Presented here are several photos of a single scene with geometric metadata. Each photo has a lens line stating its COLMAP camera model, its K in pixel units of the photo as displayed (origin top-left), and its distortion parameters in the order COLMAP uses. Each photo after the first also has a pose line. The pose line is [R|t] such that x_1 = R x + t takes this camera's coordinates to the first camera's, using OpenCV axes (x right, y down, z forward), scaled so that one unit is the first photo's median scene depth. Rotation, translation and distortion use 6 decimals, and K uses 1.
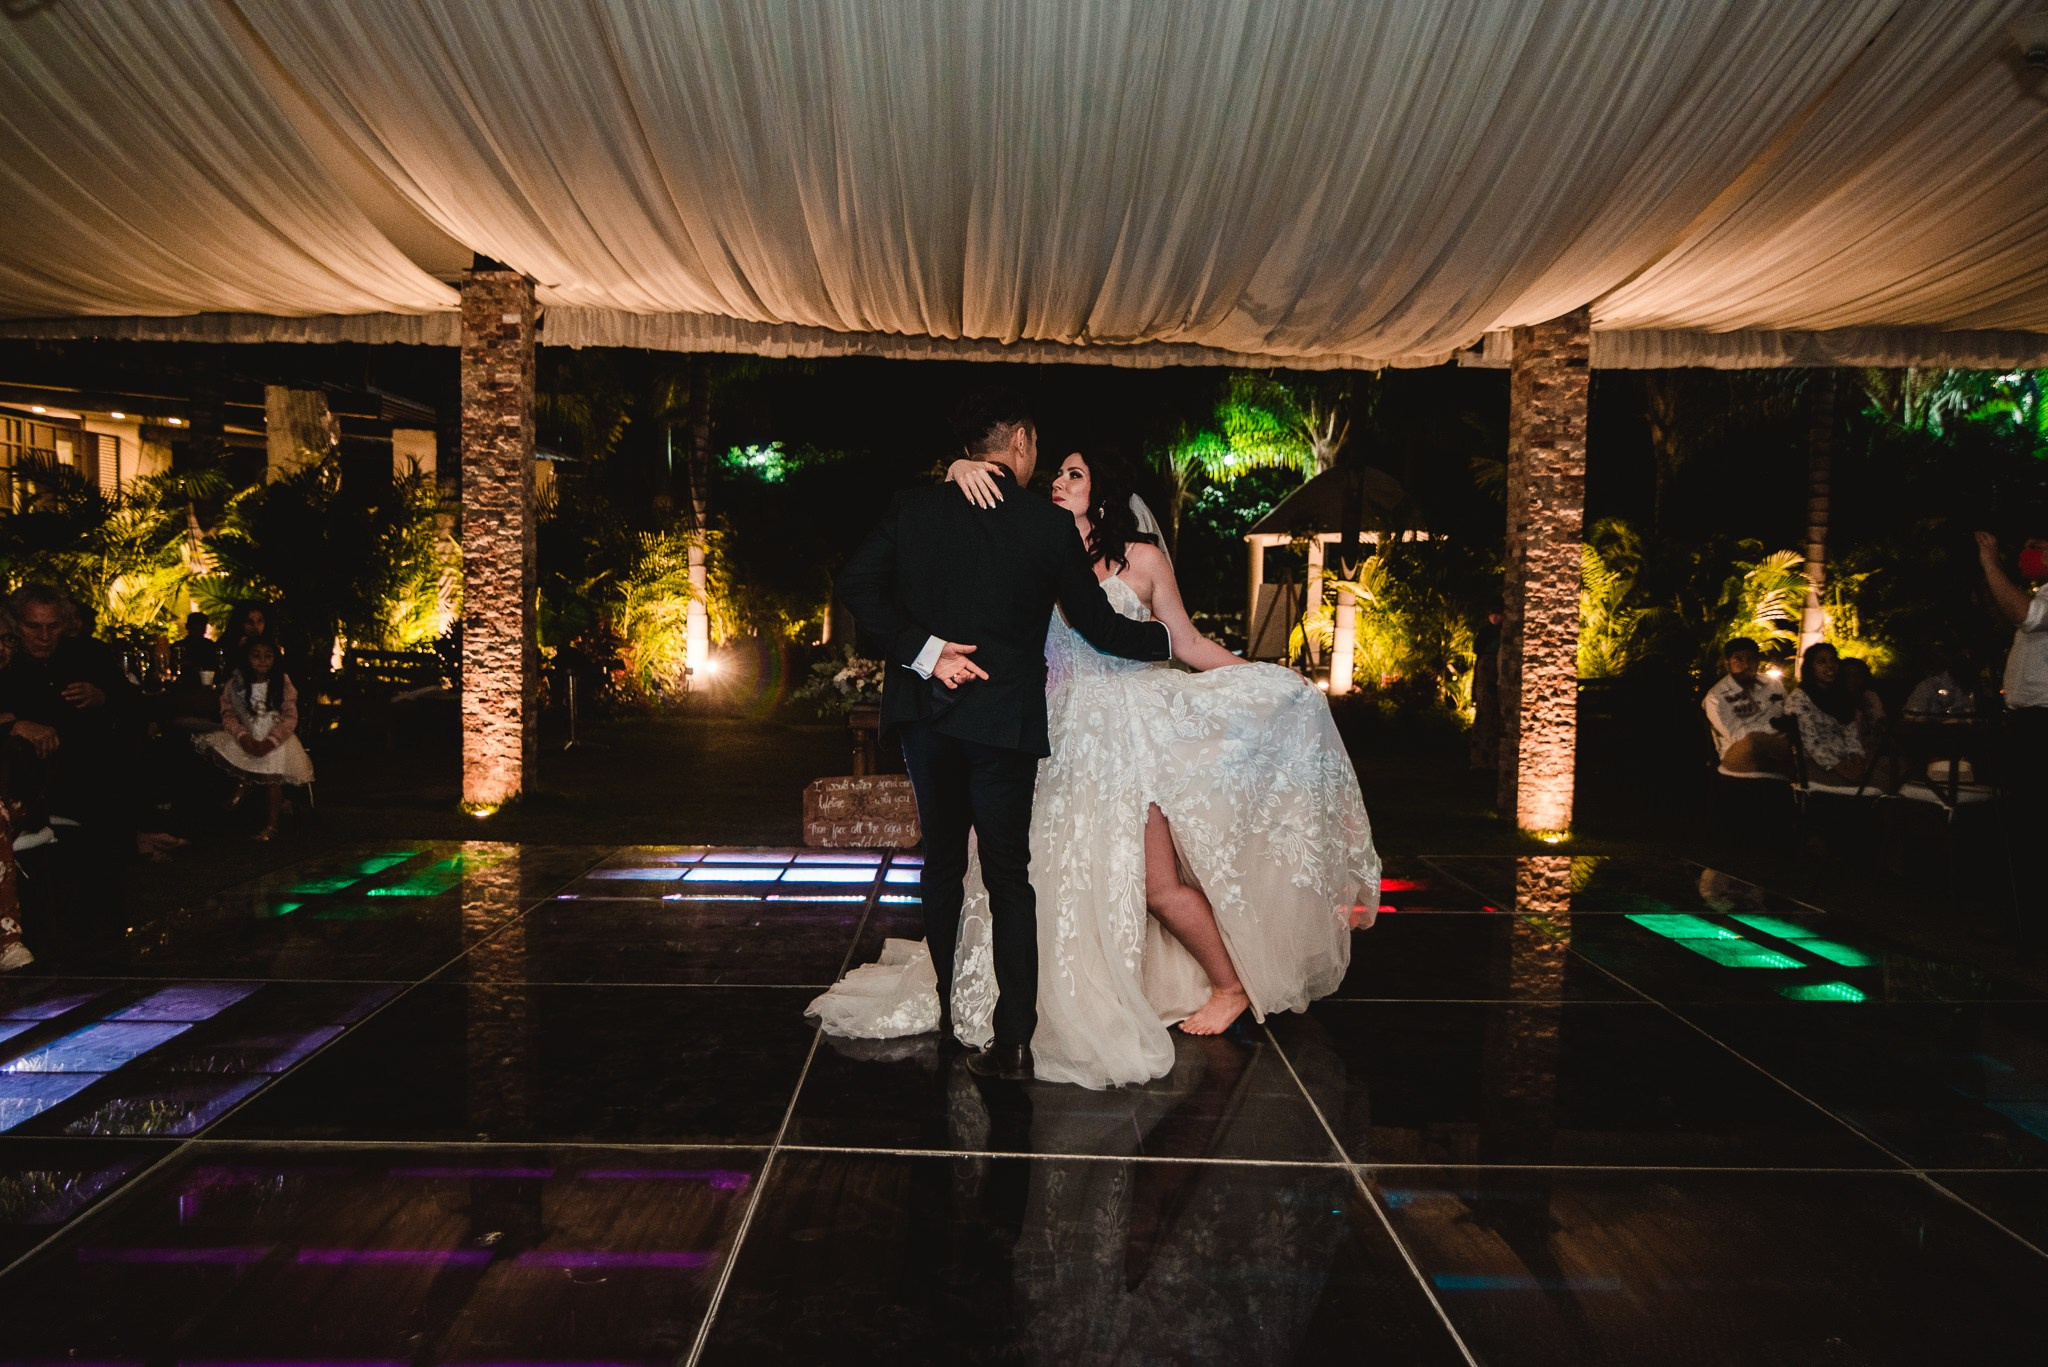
lens RADIAL K [[1456.9, 0, 1018.2], [0, 1456.9, 693.1], [0, 0, 1]] dist [0.002633, 0.000275]
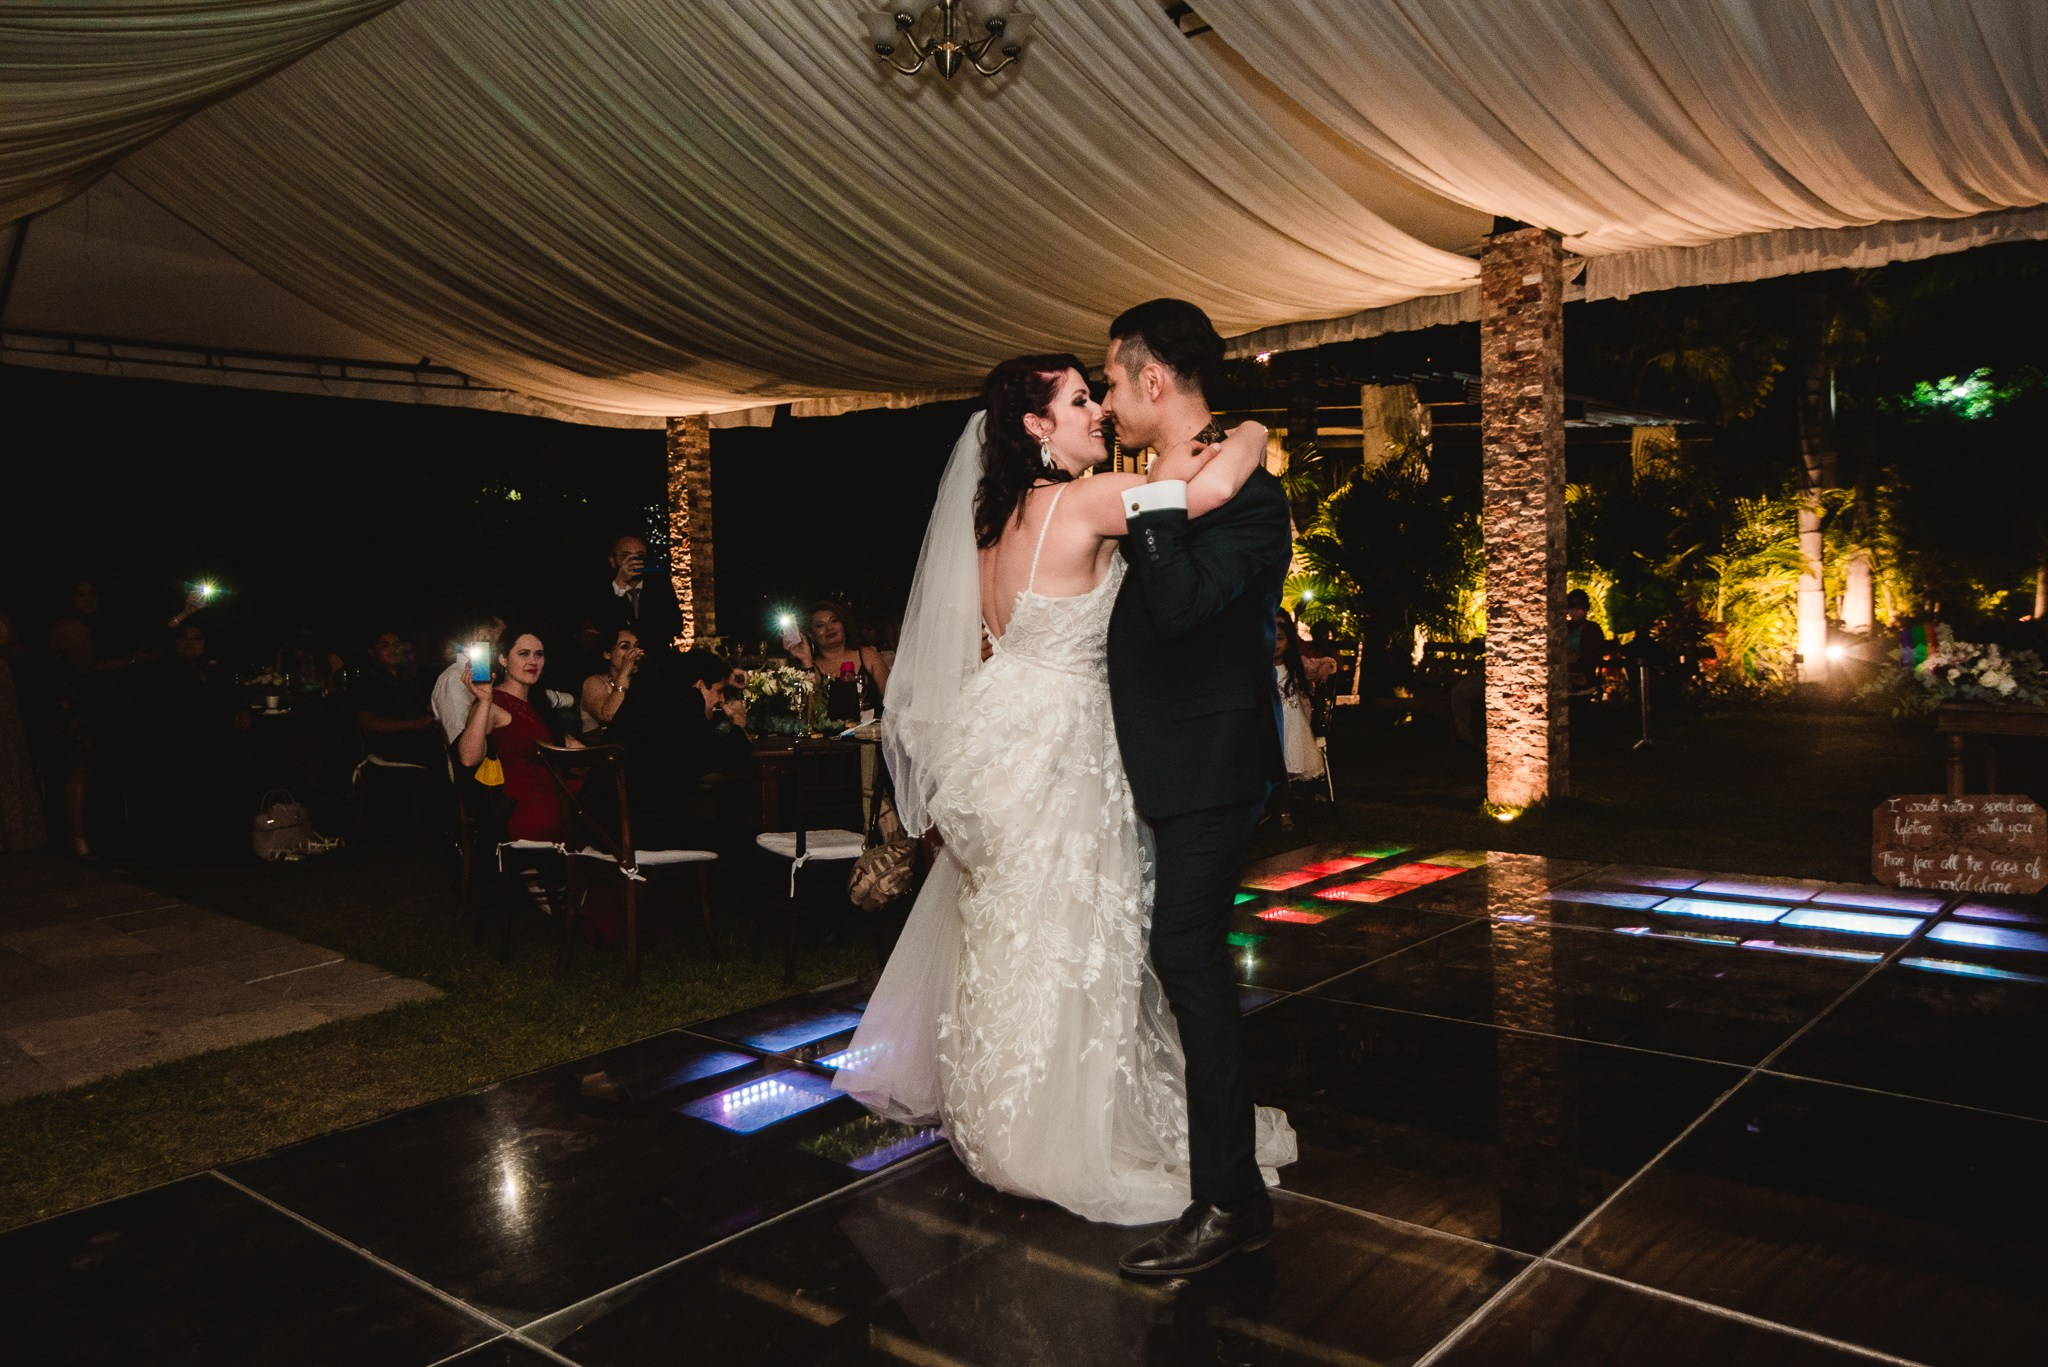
lens RADIAL K [[1548.8, 0, 1020.9], [0, 1548.8, 690.6], [0, 0, 1]] dist [0.000143, 0.007818]
pose [[0.740717, -0.001762, -0.671815, 0.065417], [0.004965, 0.999984, 0.002852, -0.002310], [0.671799, -0.005448, 0.740714, 0.057429]]
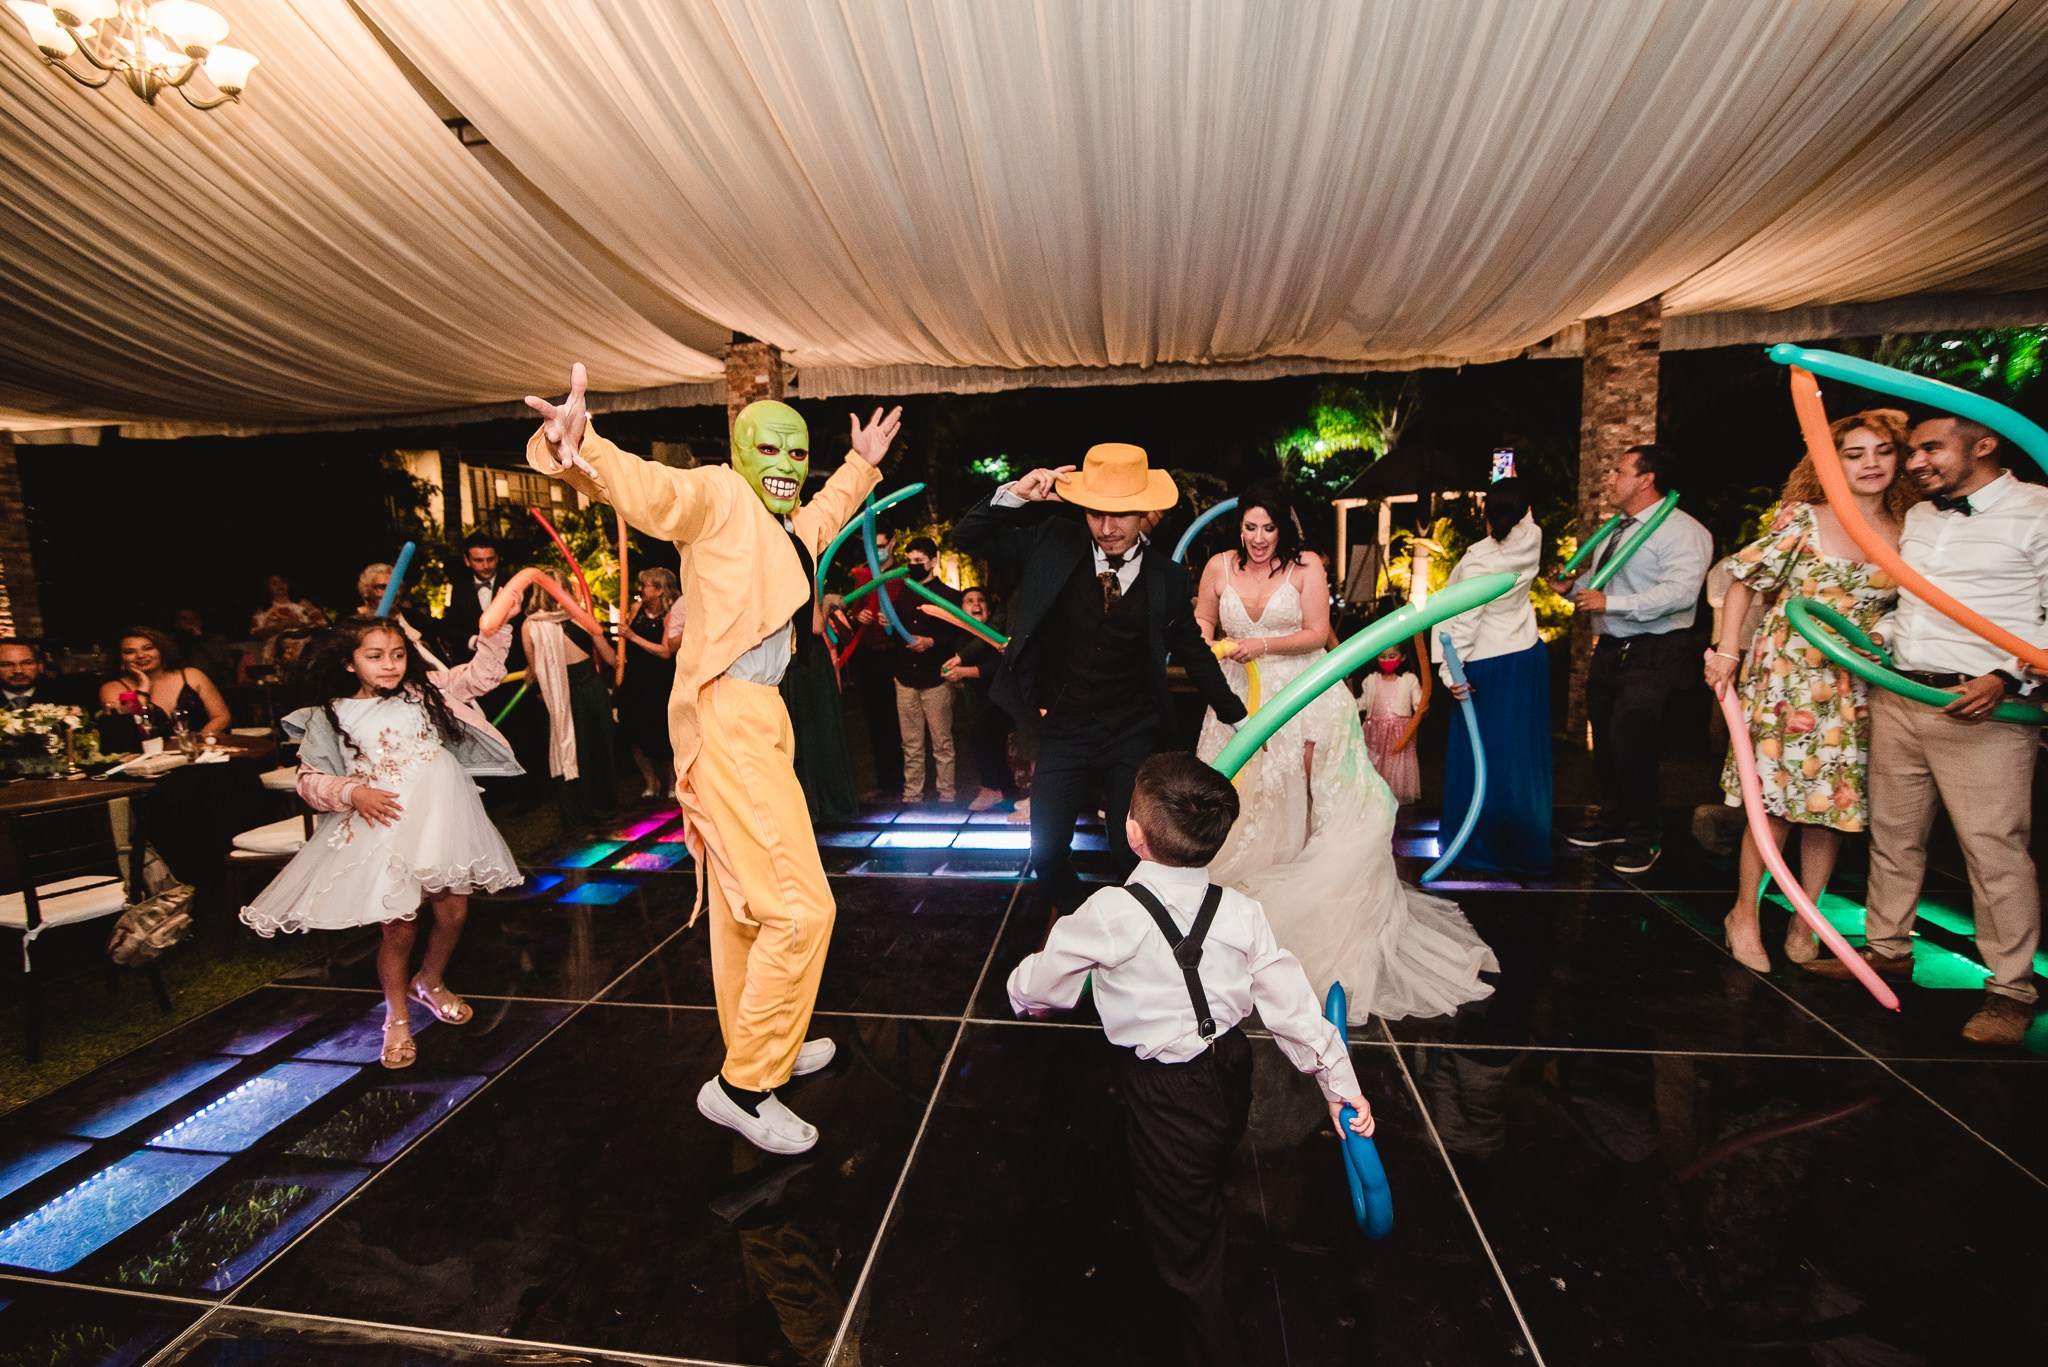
lens RADIAL K [[935.3, 0, 1019.7], [0, 935.3, 696.0], [0, 0, 1]] dist [-0.017370, 0.000915]
pose [[0.985868, -0.024273, -0.165755, 0.011696], [0.038923, 0.995559, 0.085715, -0.034825], [0.162939, -0.090955, 0.982435, 0.181374]]
